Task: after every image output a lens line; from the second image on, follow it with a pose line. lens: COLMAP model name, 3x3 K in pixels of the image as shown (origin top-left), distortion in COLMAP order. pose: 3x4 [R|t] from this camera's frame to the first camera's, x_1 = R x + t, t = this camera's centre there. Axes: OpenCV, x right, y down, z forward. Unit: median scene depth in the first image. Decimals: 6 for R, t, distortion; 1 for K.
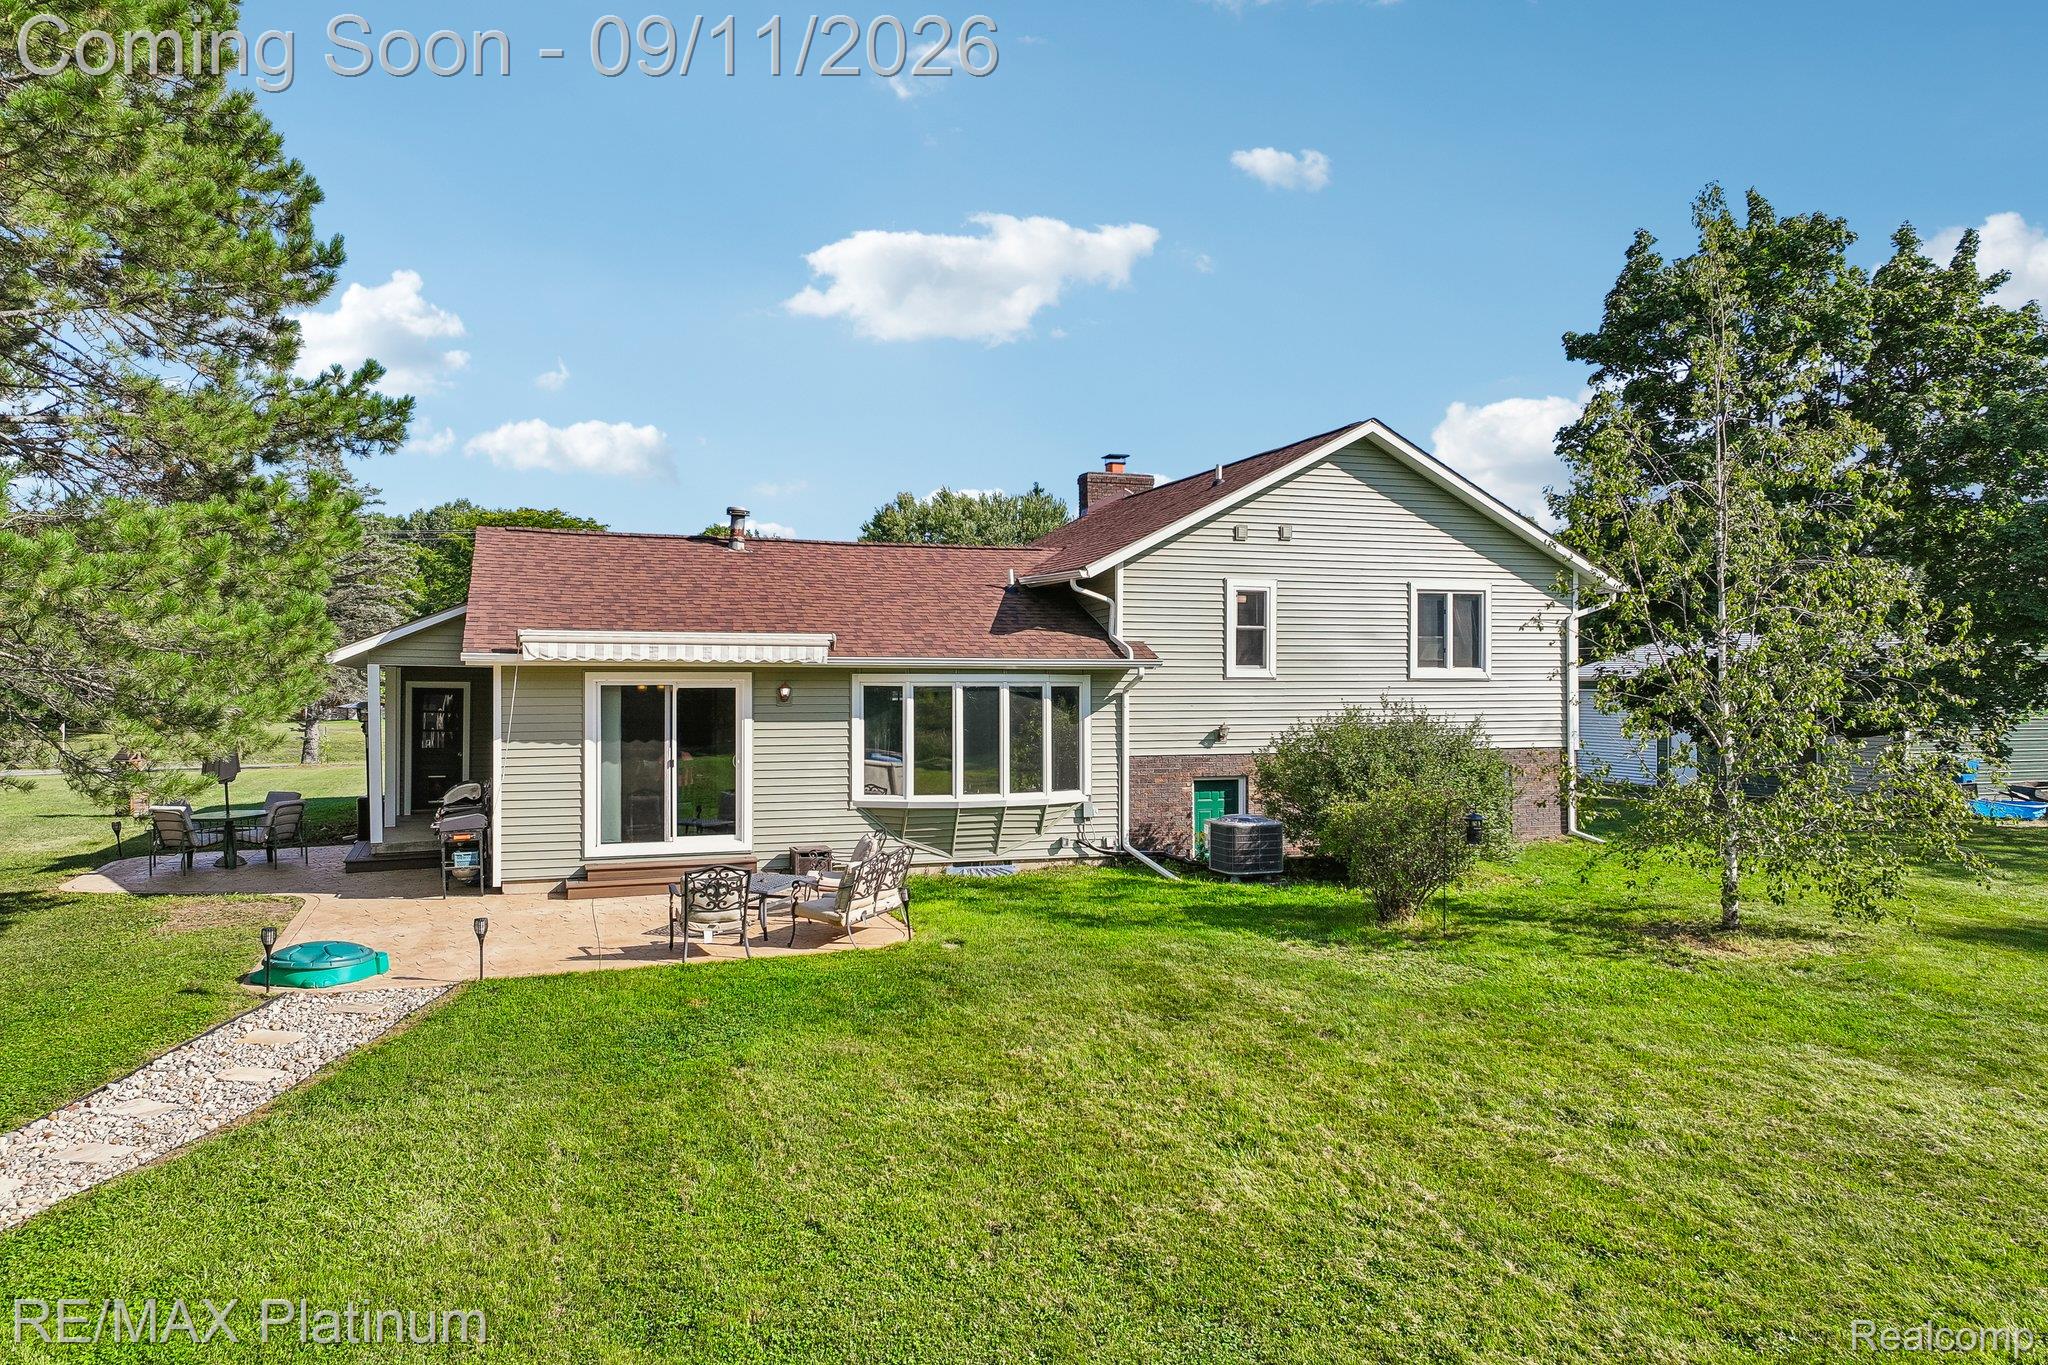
lens RADIAL K [[1449.0, 0, 1026.0], [0, 1449.0, 676.1], [0, 0, 1]] dist [0.012457, 0.004512]
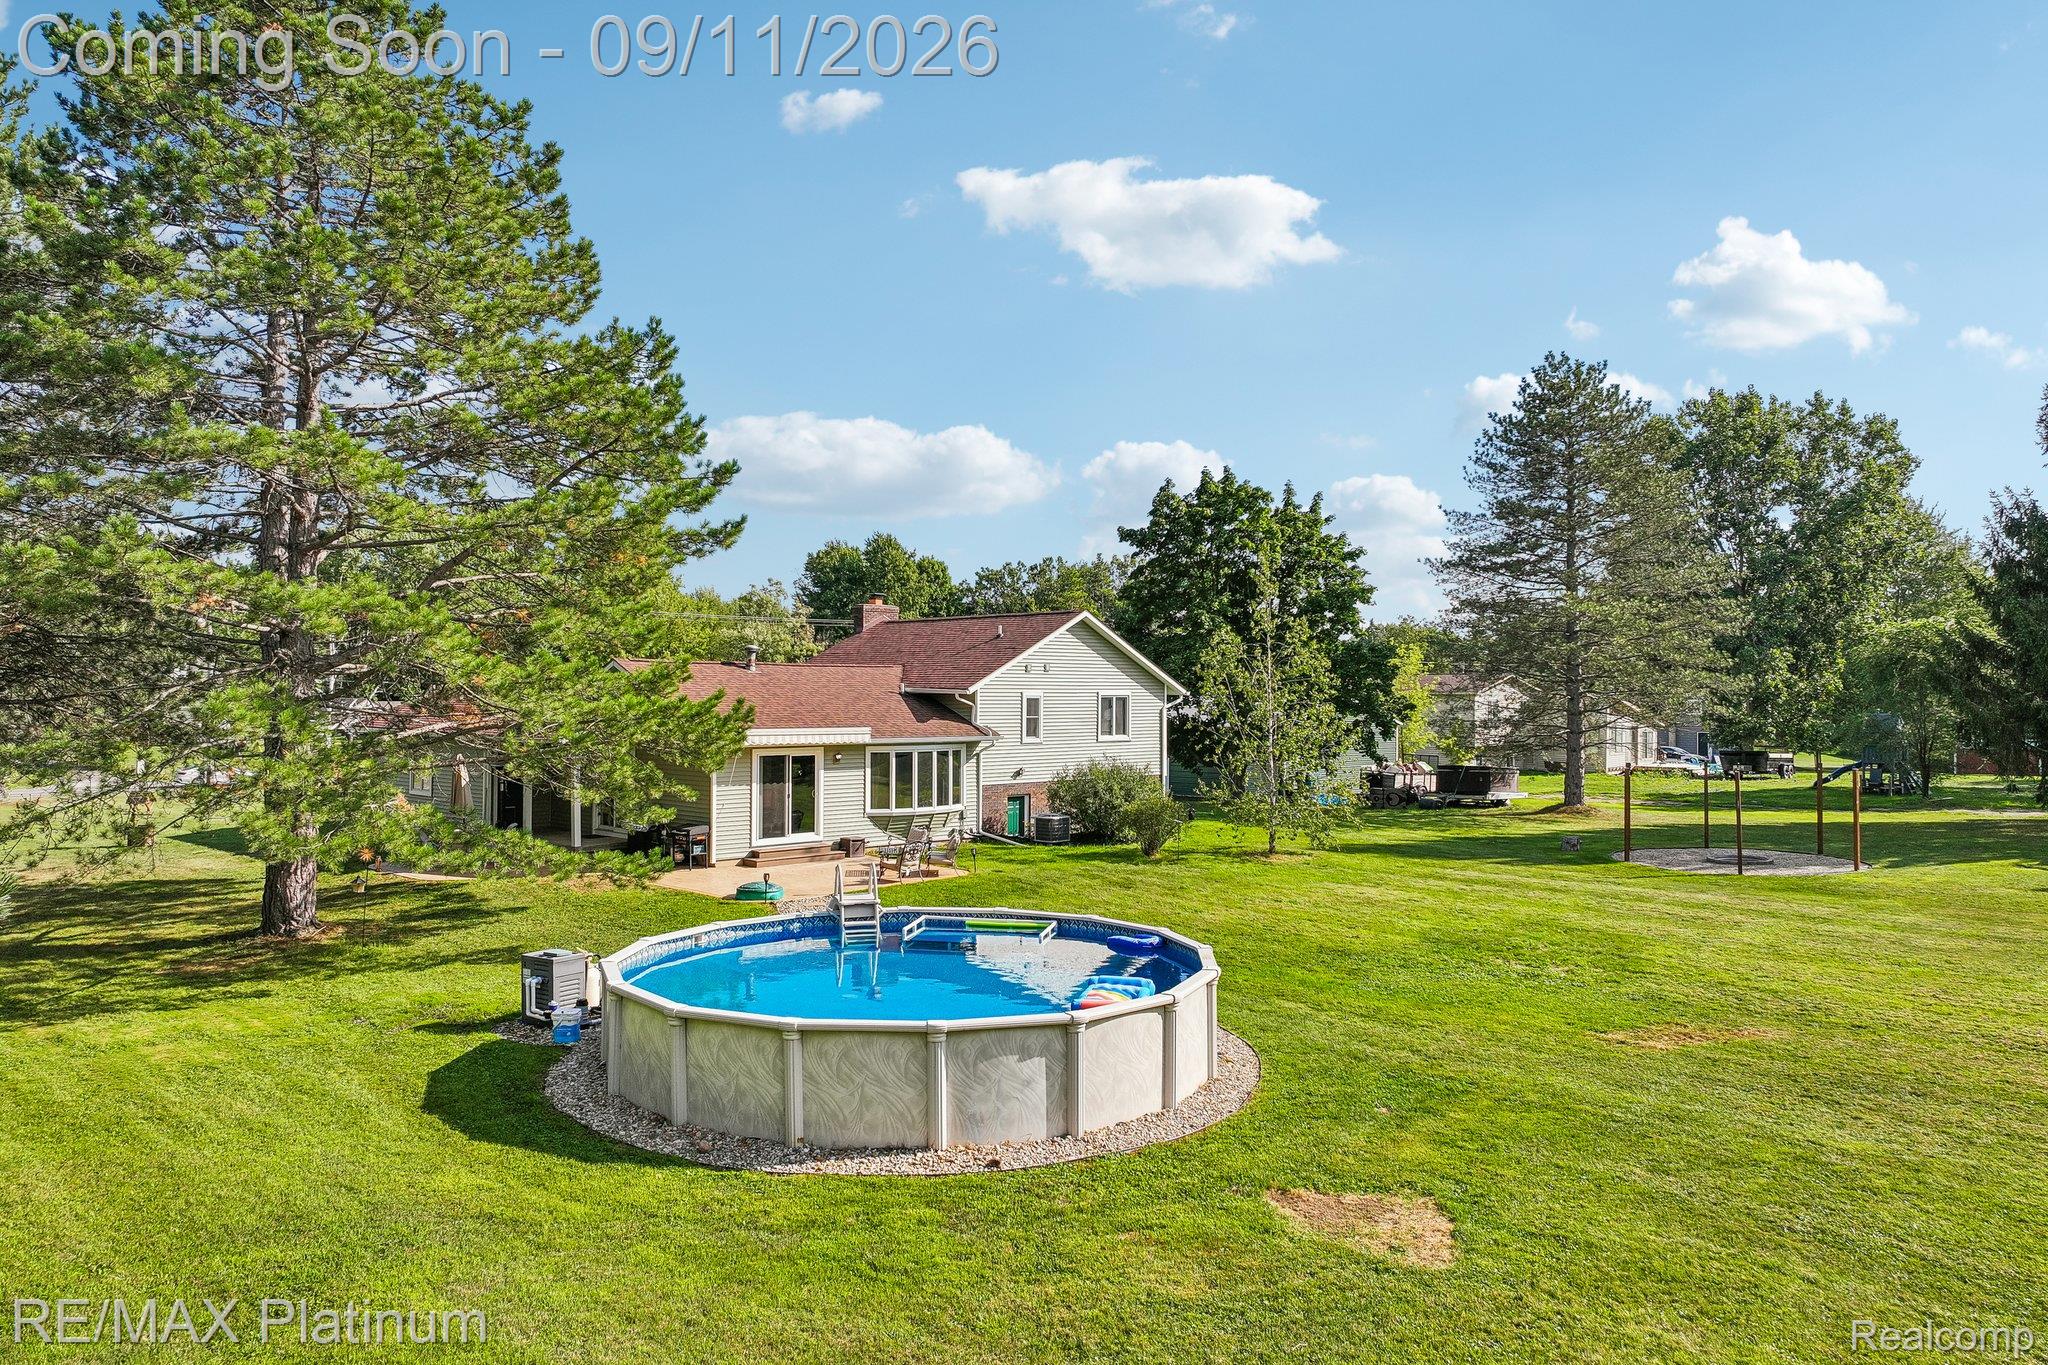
lens RADIAL K [[1449.0, 0, 1023.1], [0, 1449.0, 688.1], [0, 0, 1]] dist [0.012457, 0.004512]
pose [[0.908661, 0.004175, 0.417514, -0.704986], [-0.007584, 0.999950, 0.006507, -0.089561], [-0.417466, -0.009079, 0.908647, -0.801895]]
